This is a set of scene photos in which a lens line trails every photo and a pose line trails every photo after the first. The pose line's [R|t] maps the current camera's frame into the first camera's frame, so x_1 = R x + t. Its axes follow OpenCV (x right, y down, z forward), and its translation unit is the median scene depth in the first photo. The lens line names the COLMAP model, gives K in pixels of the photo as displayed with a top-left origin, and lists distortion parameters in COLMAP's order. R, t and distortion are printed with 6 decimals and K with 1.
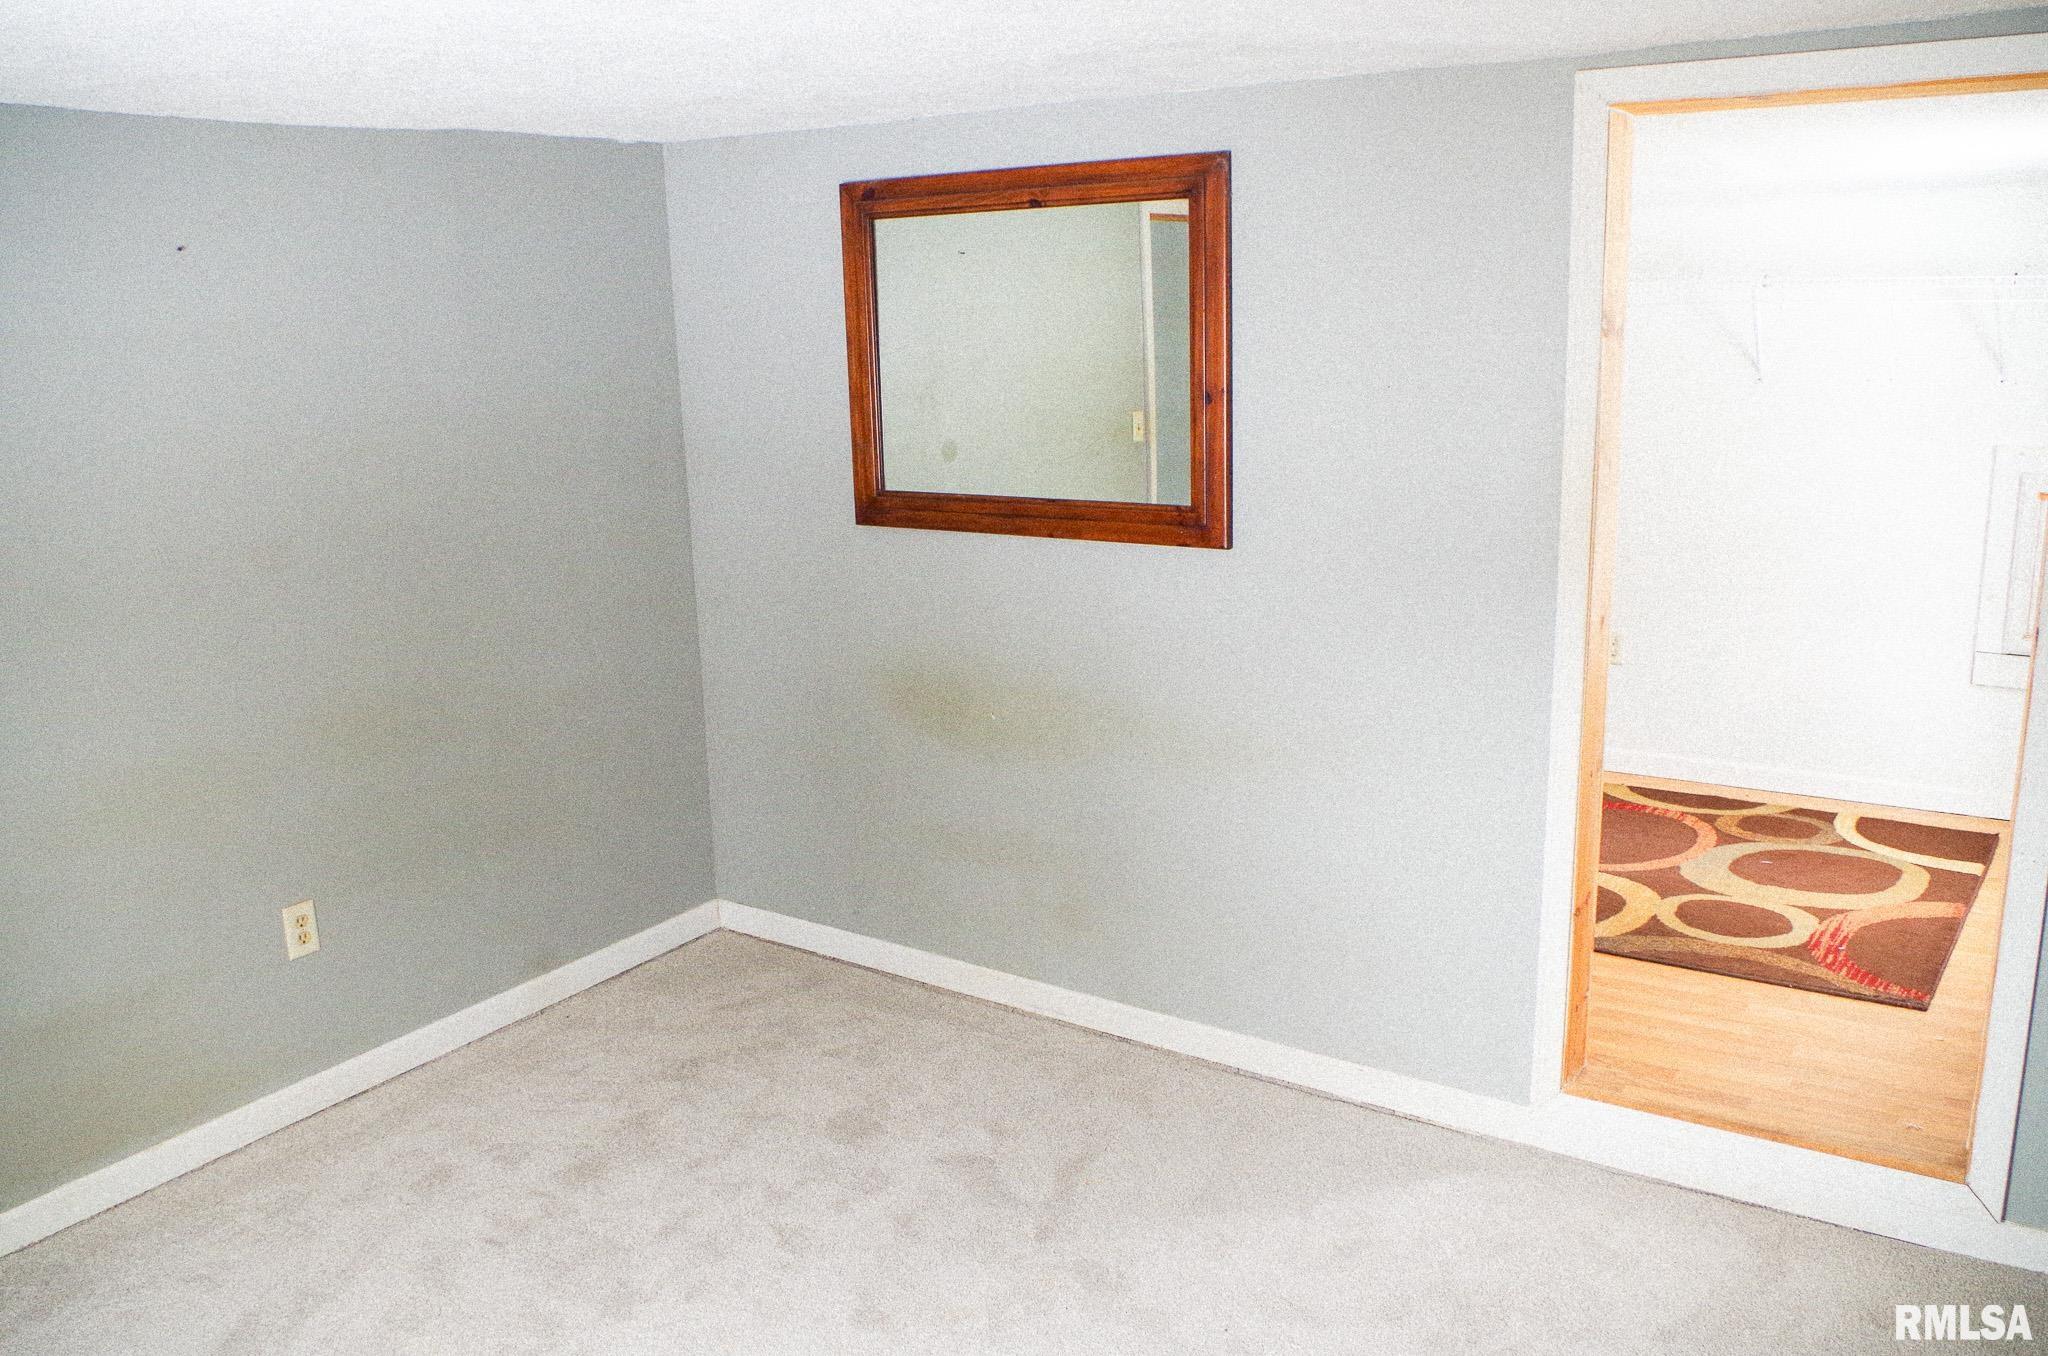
lens RADIAL K [[1574.6, 0, 1024.0], [0, 1574.6, 678.0], [0, 0, 1]] dist [-0.082461, 0.041229]
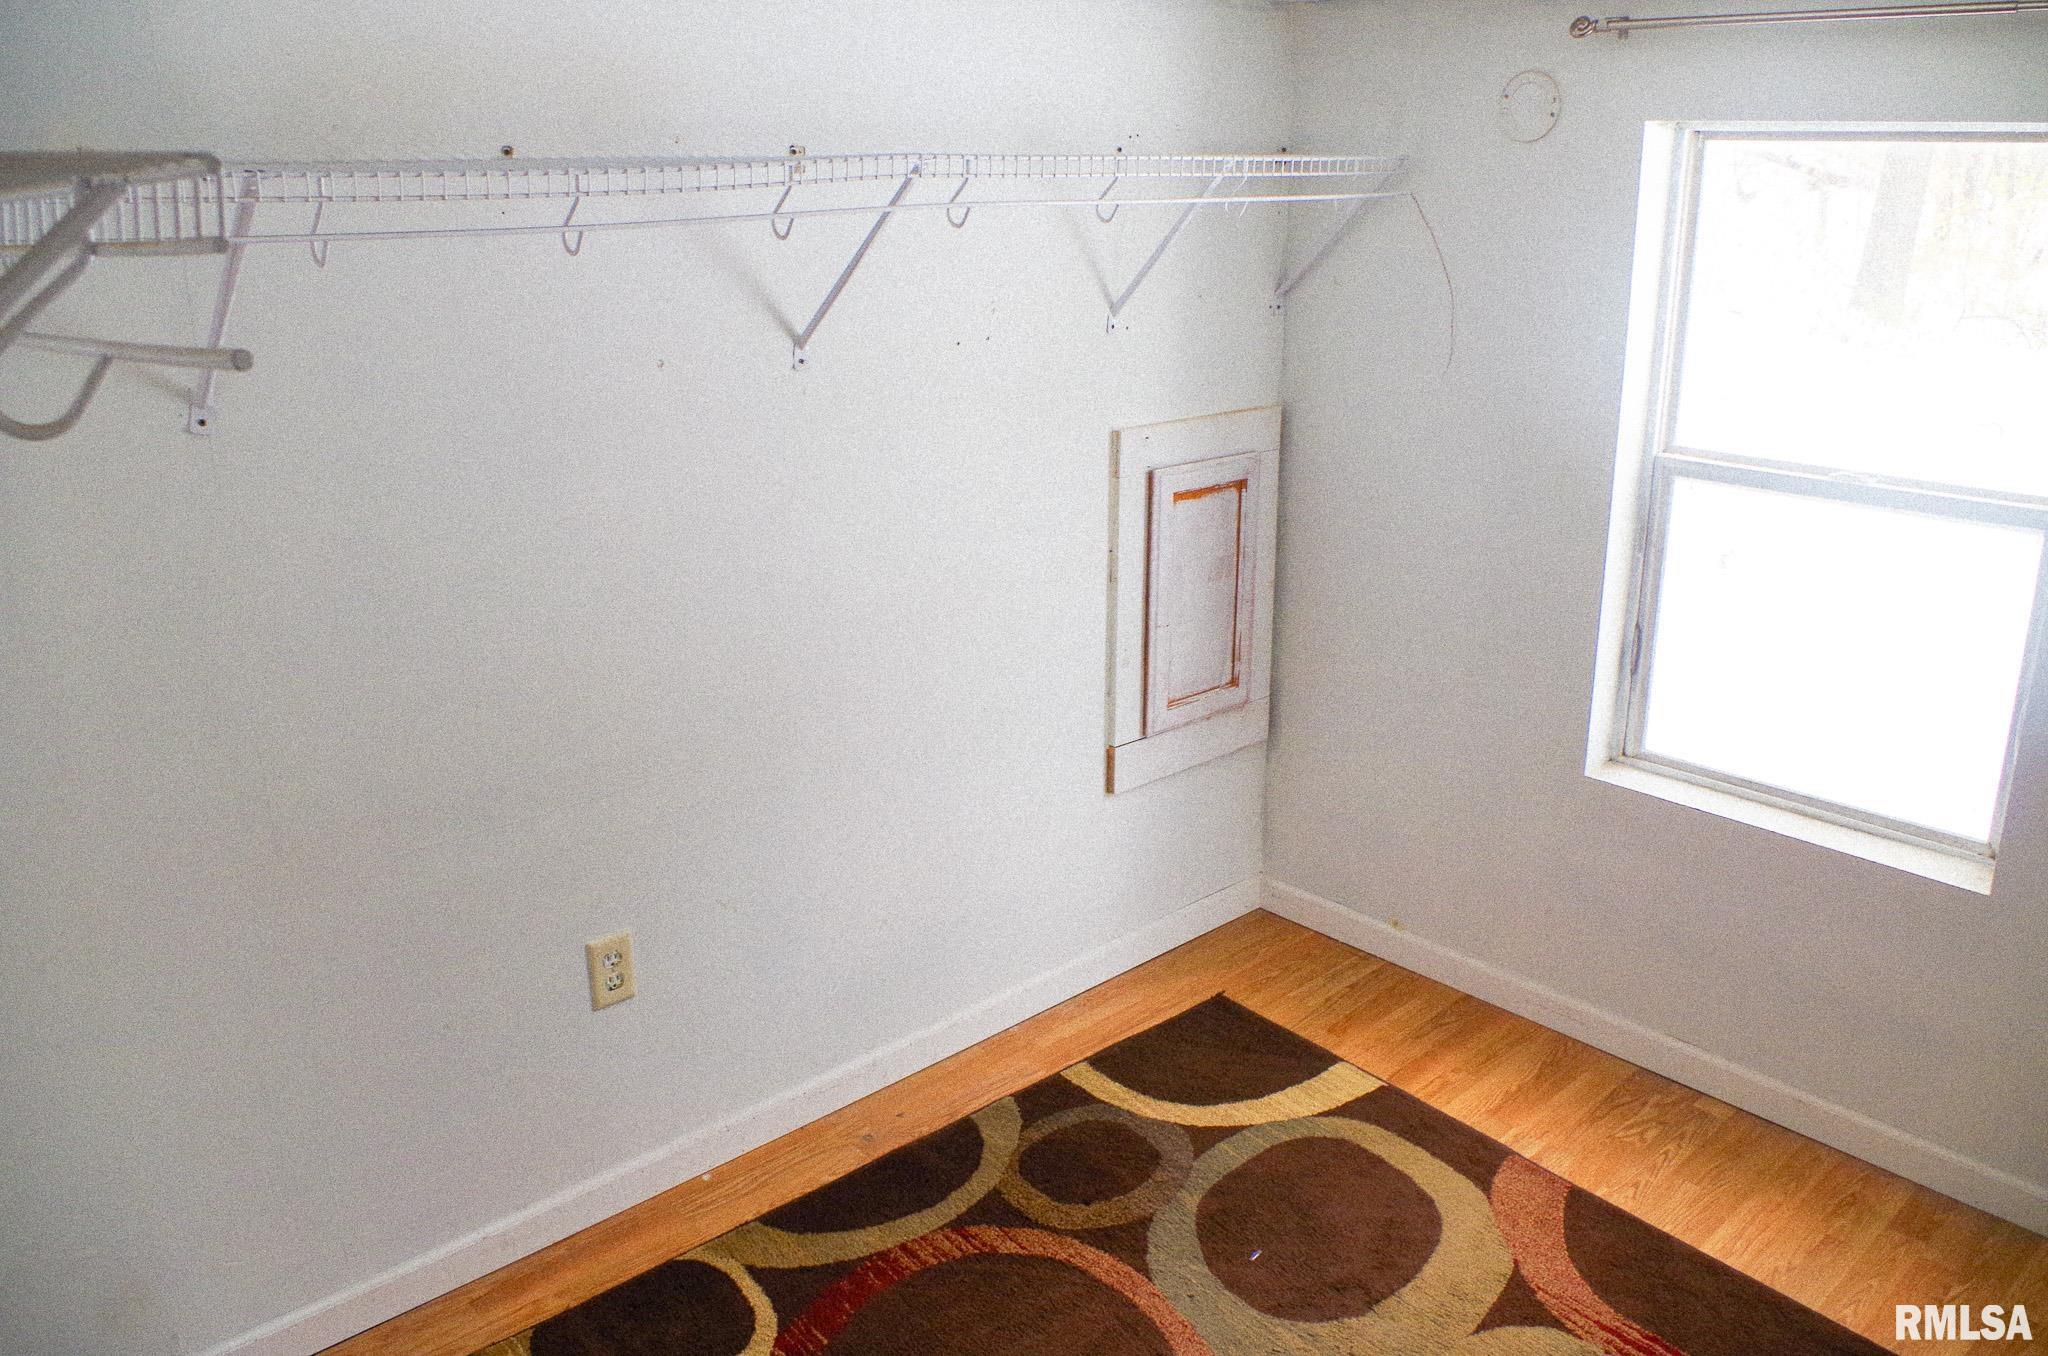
lens RADIAL K [[1574.6, 0, 1024.0], [0, 1574.6, 678.0], [0, 0, 1]] dist [-0.082461, 0.041229]
pose [[0.253220, -0.283130, 0.925050, 0.010251], [0.211742, 0.949249, 0.232575, -0.199822], [-0.943952, 0.136979, 0.300319, 0.810720]]
